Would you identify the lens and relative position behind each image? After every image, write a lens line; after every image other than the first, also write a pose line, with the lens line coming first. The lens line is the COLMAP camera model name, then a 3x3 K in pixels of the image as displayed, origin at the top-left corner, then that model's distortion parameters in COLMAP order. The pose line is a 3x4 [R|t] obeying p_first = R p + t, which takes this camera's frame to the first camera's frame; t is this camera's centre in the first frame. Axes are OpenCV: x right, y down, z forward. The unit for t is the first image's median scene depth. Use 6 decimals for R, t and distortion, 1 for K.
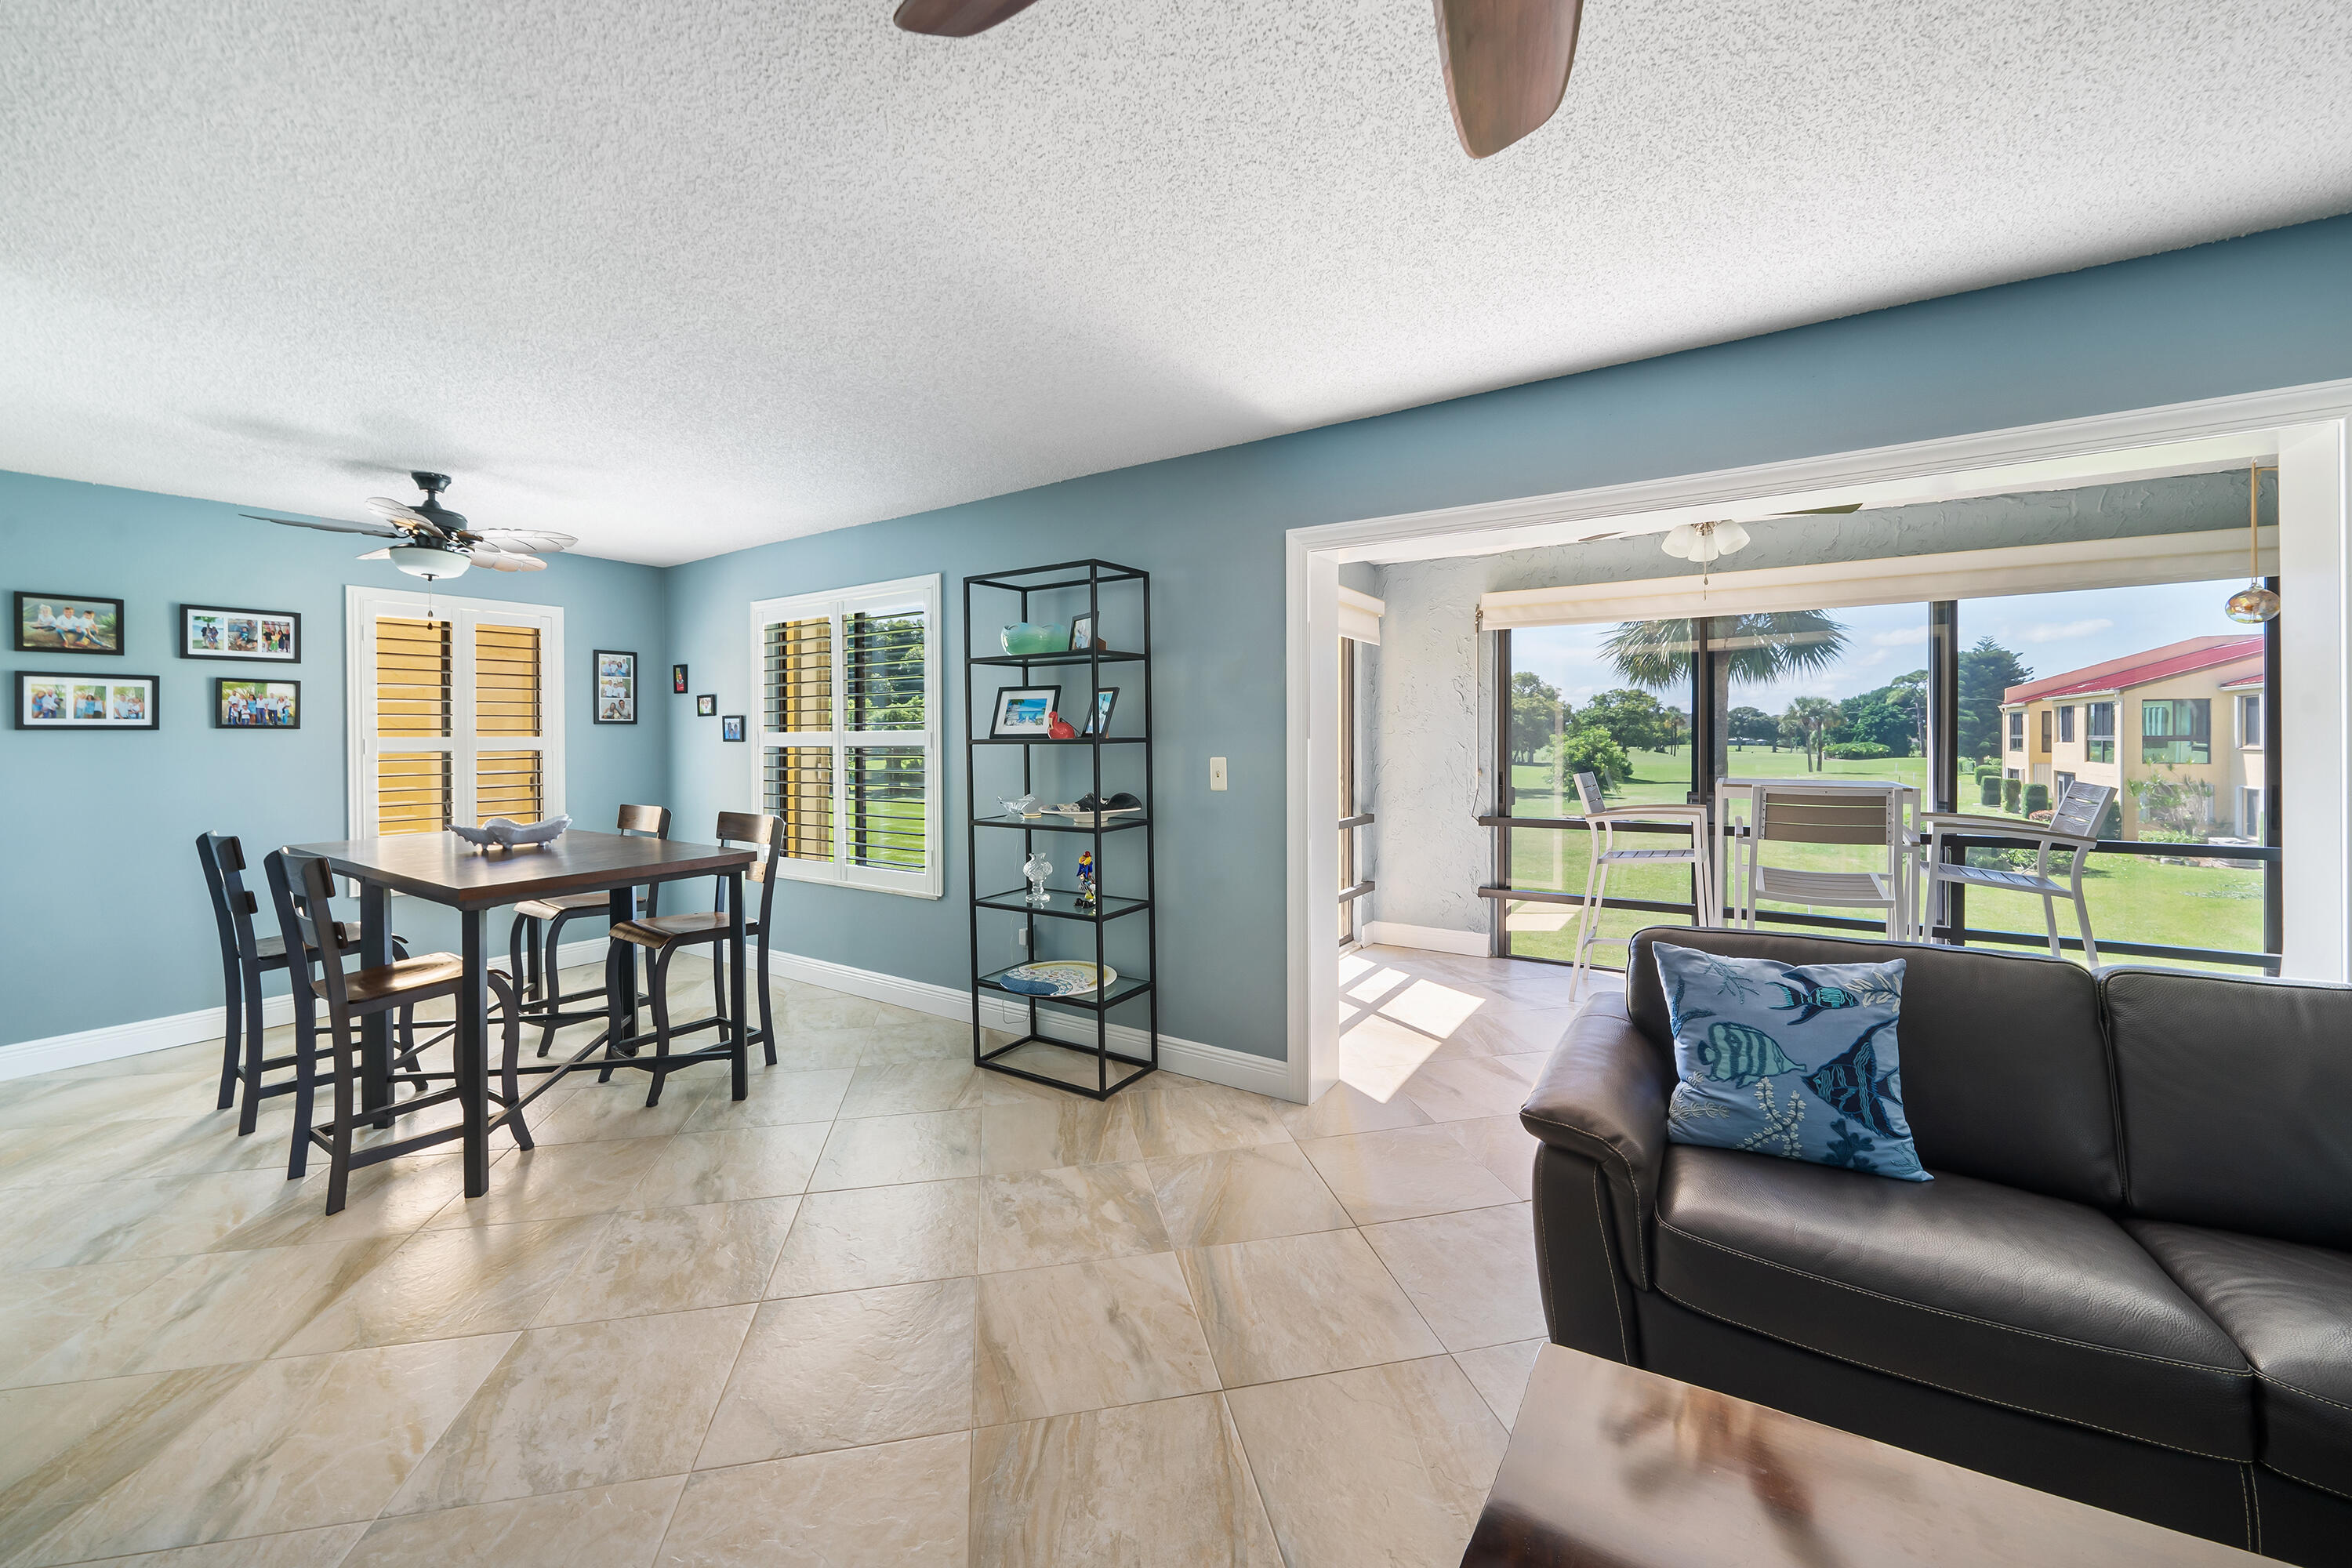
lens RADIAL K [[895.7, 0, 1179.4], [0, 895.7, 738.0], [0, 0, 1]] dist [-0.001647, -0.000061]
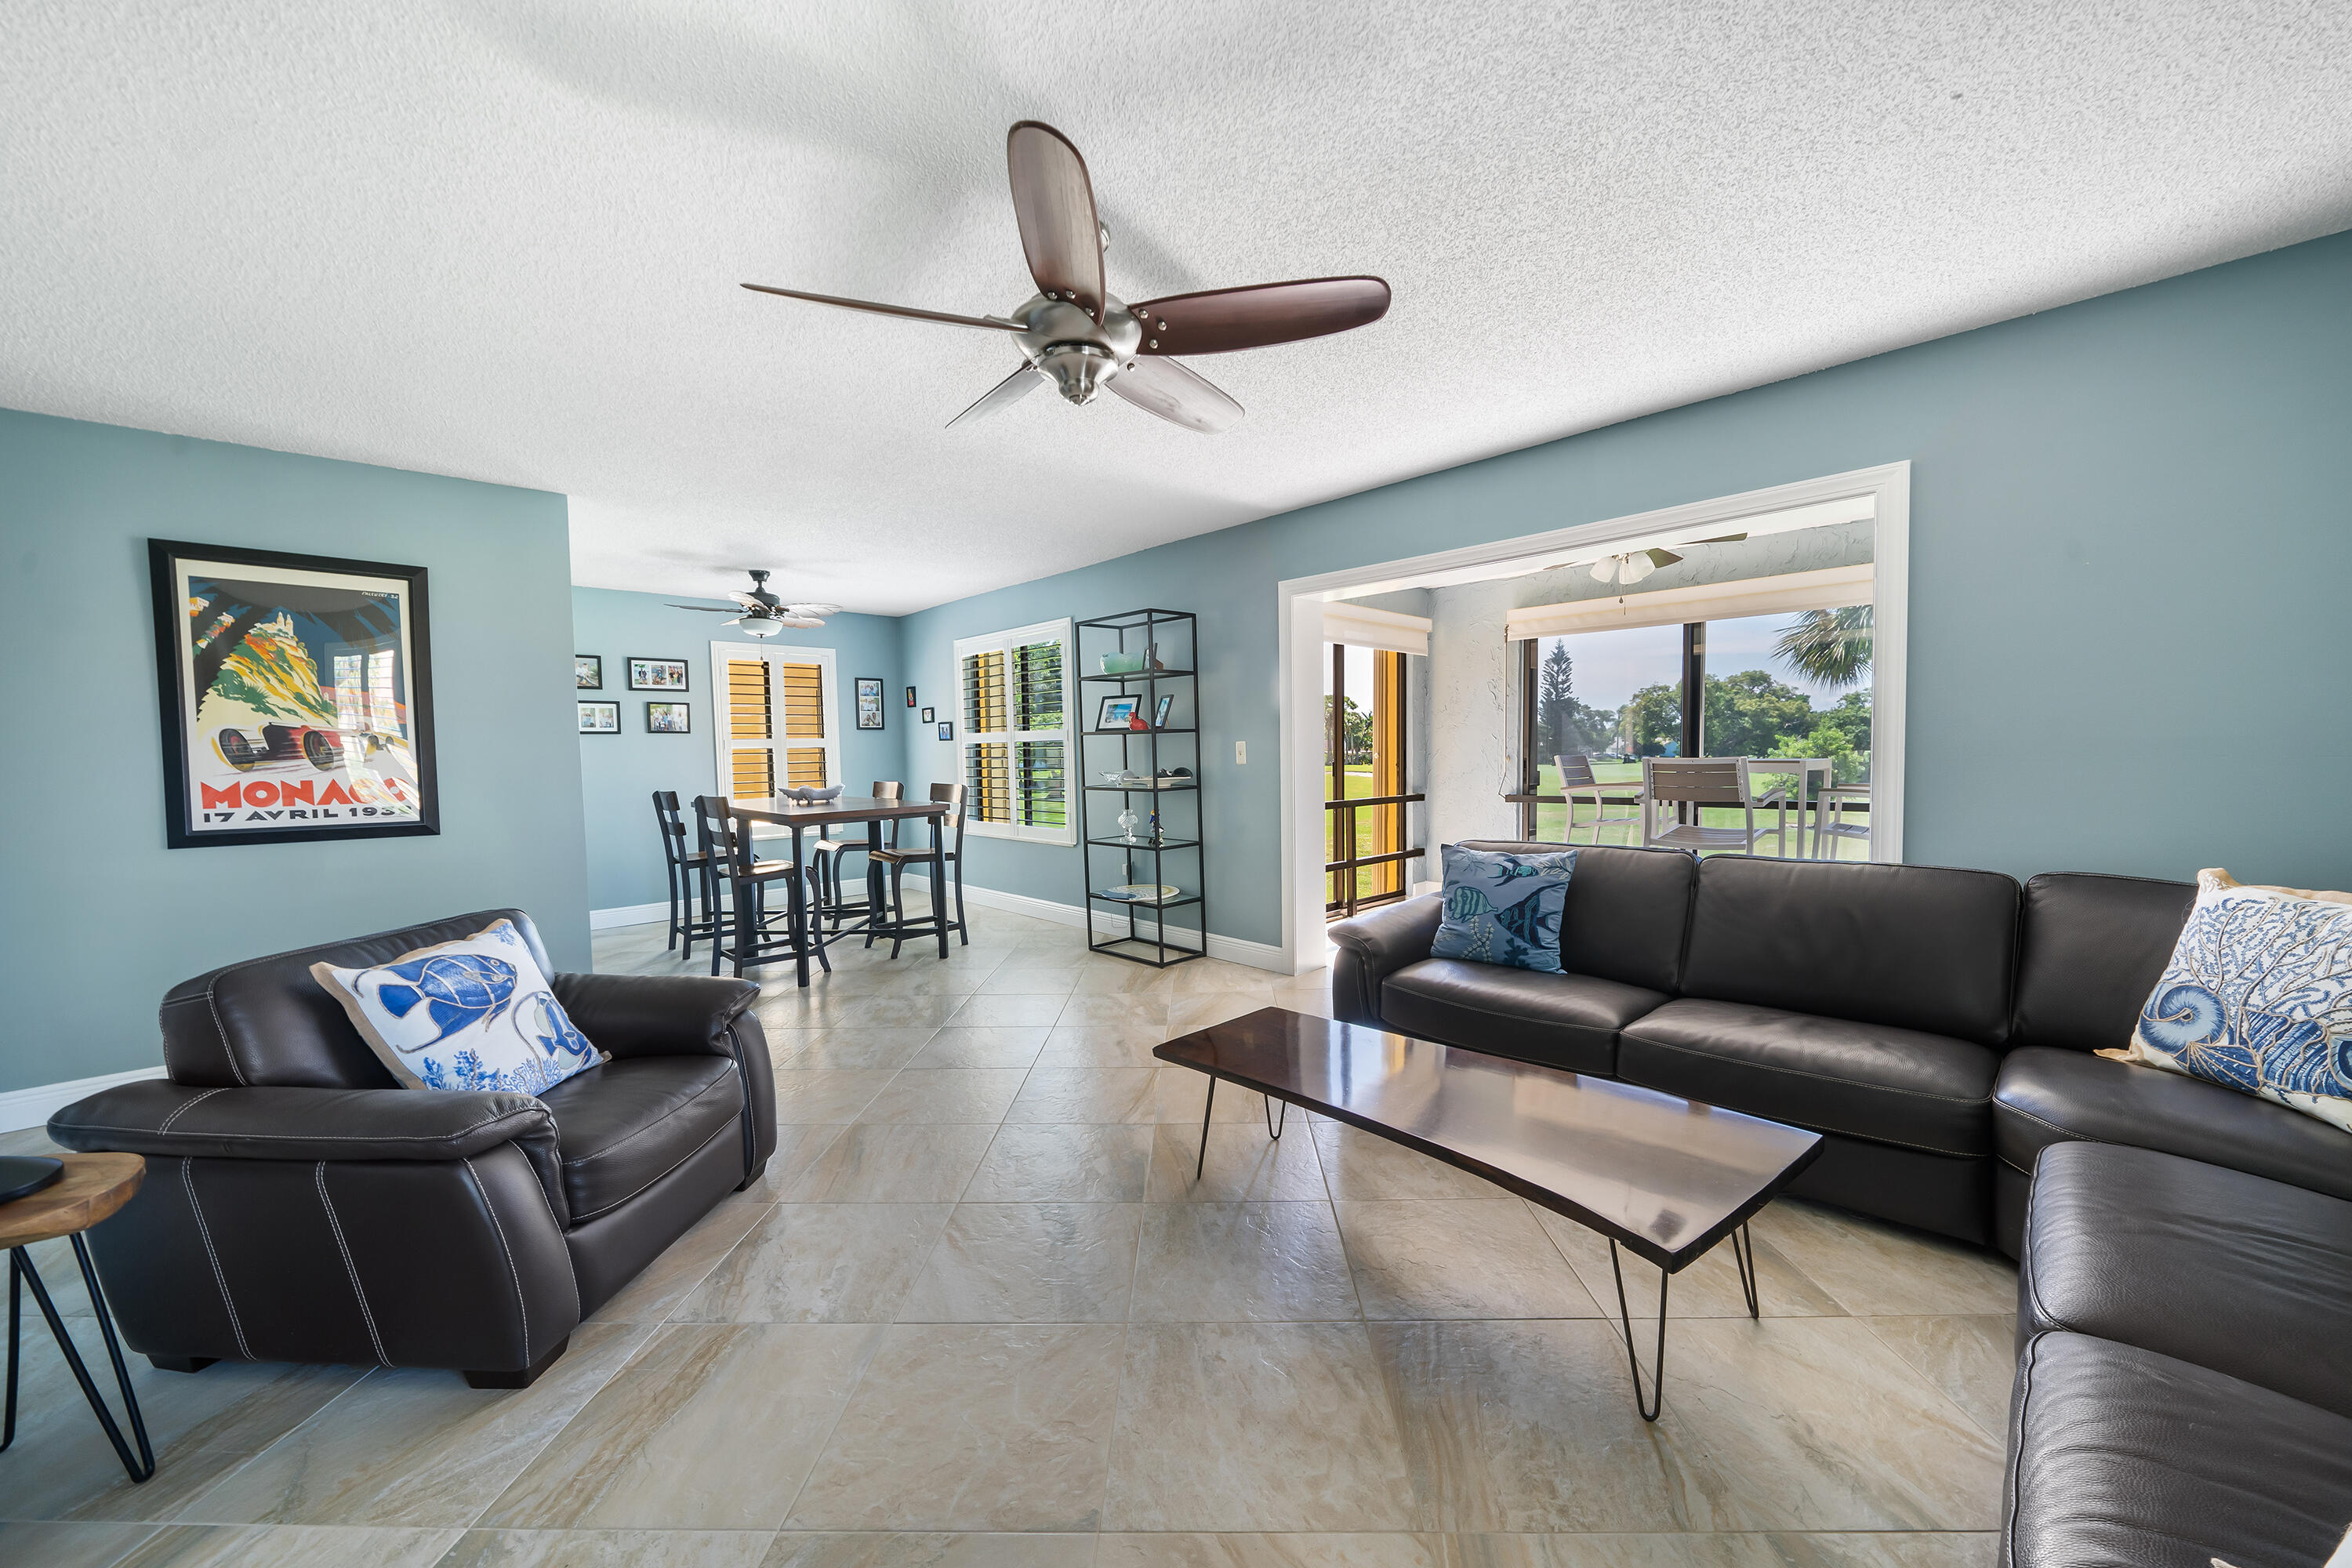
lens RADIAL K [[894.8, 0, 1196.9], [0, 894.8, 805.1], [0, 0, 1]] dist [0.000783, 0.000017]
pose [[0.975421, 0.003387, -0.220323, 0.281855], [0.010207, 0.998114, 0.060533, 0.034686], [0.220112, -0.061294, 0.973547, -0.412137]]
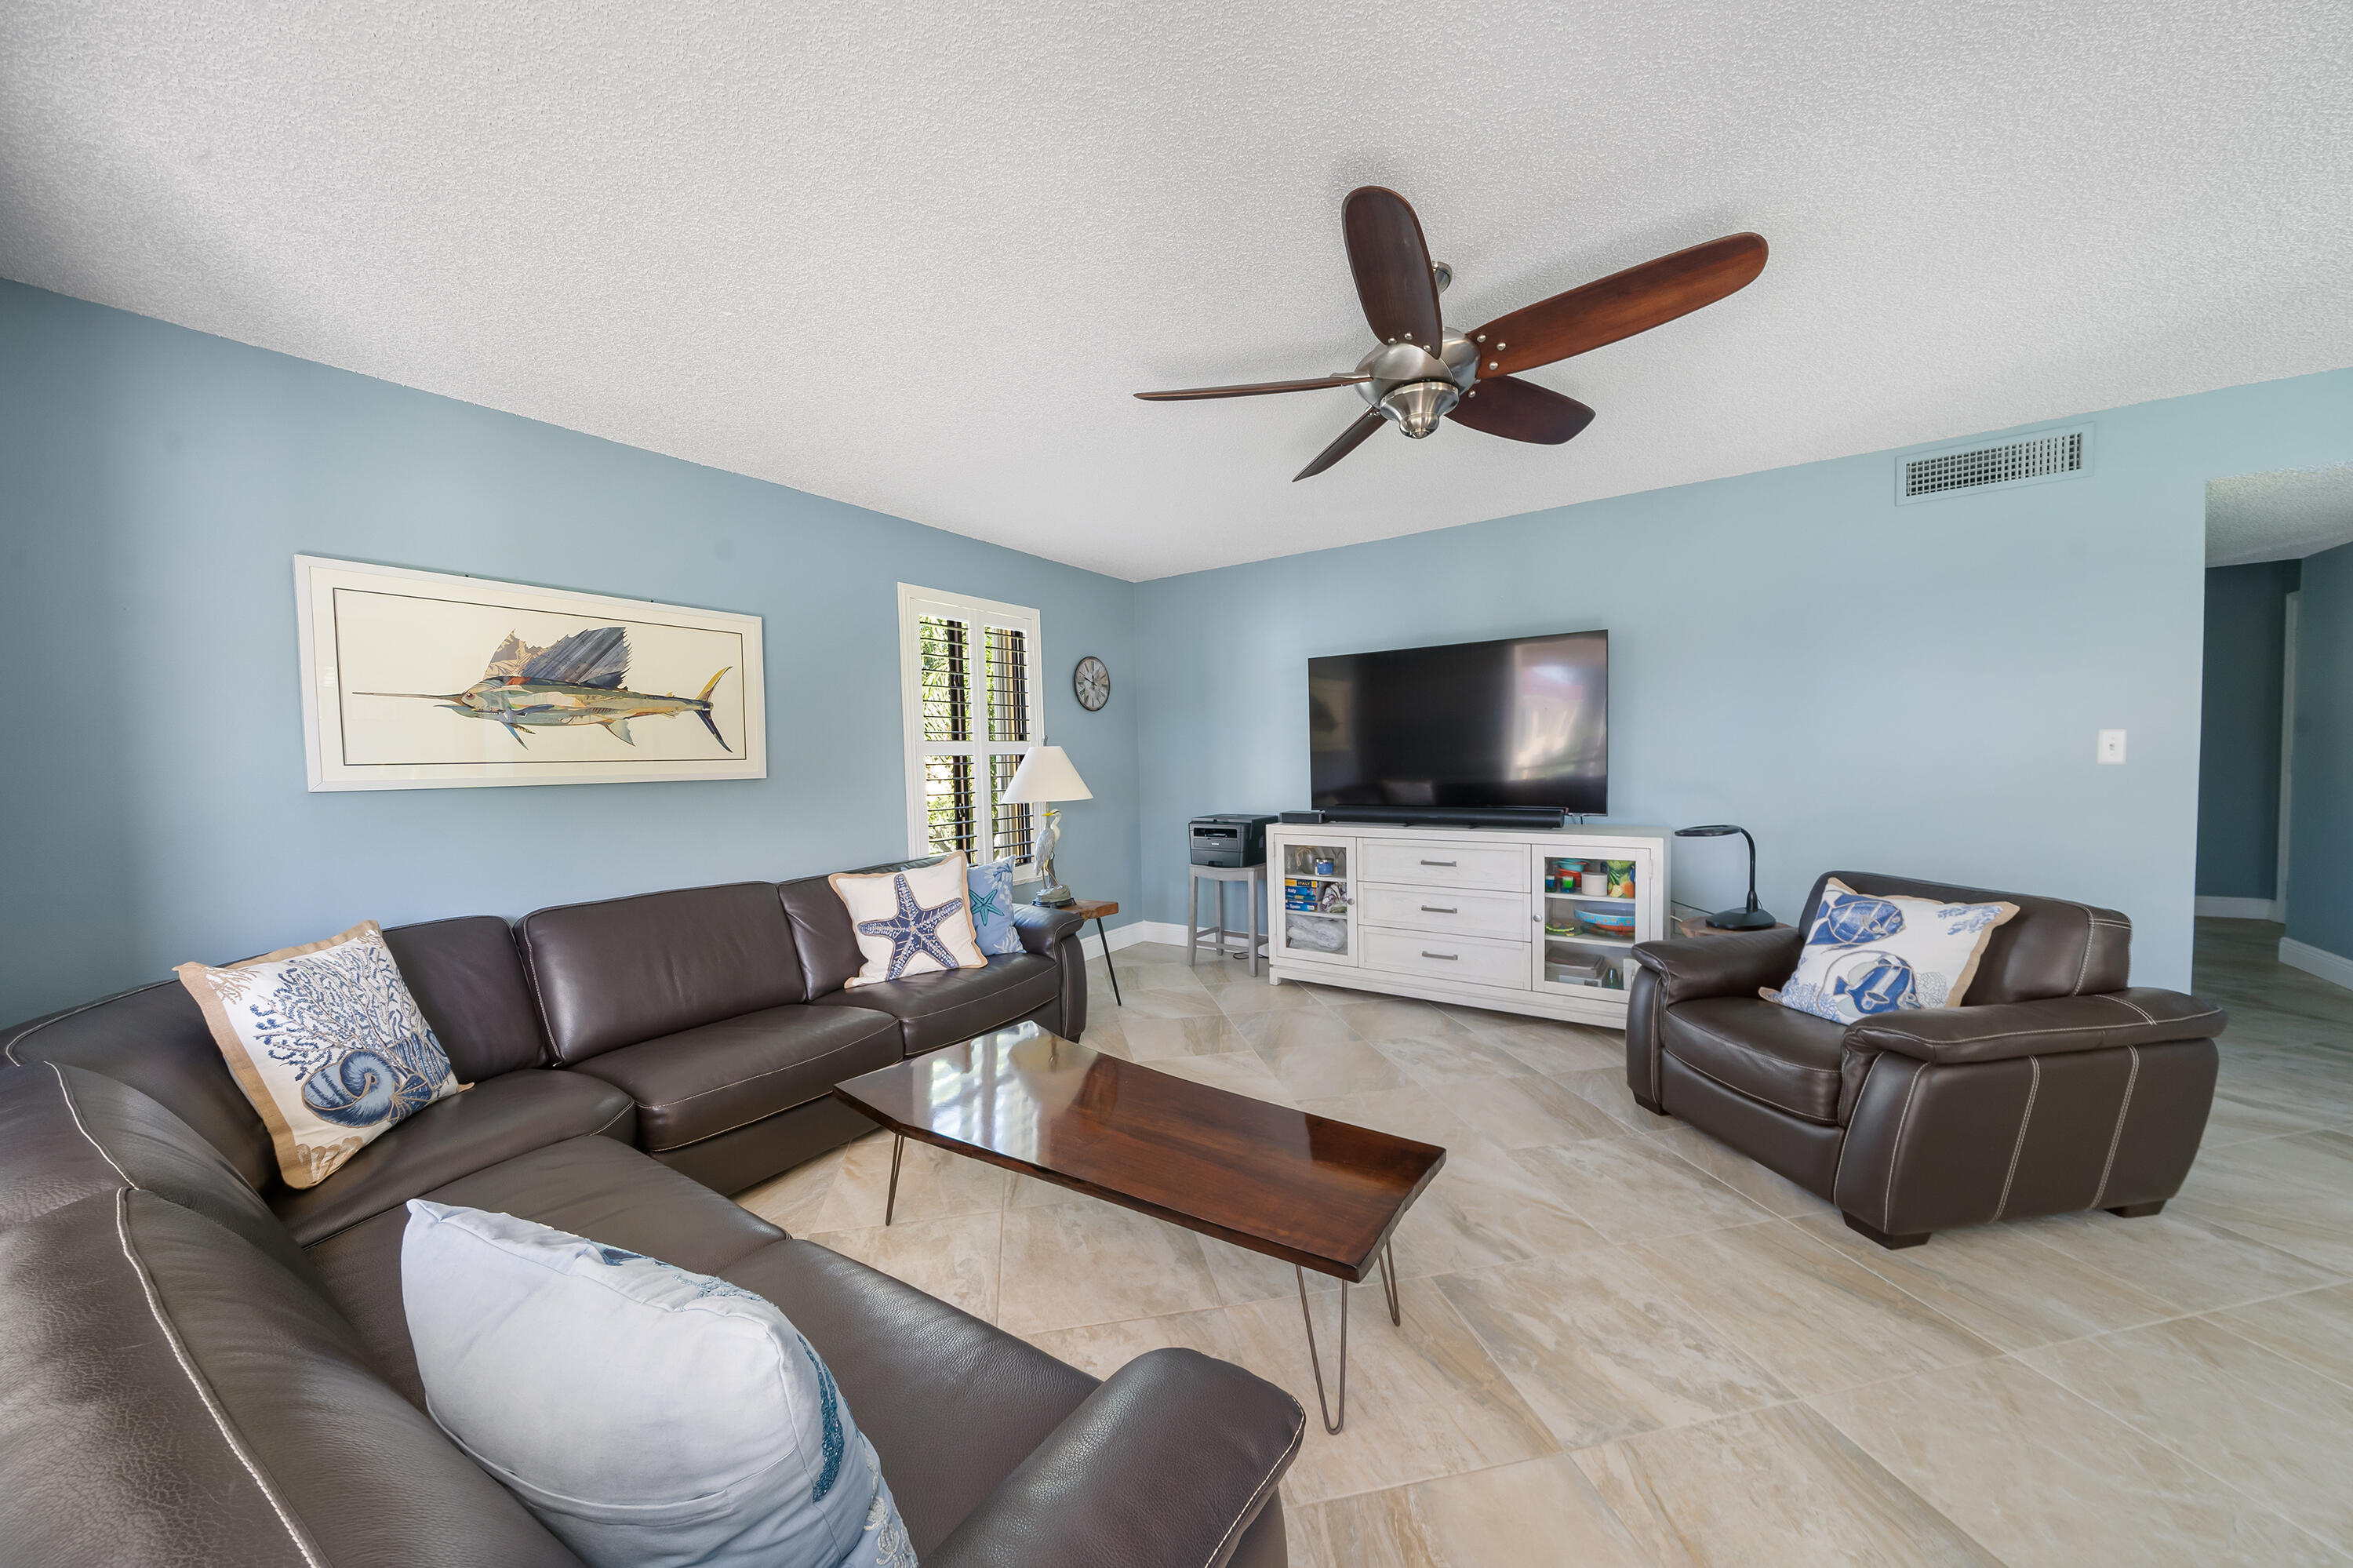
lens RADIAL K [[794.6, 0, 1190.0], [0, 794.6, 794.8], [0, 0, 1]] dist [-0.006582, 0.000047]
pose [[-0.999342, 0.030140, 0.020165, 0.234001], [0.031064, 0.998402, 0.047204, 0.020825], [-0.018710, 0.047799, -0.998682, 0.782247]]
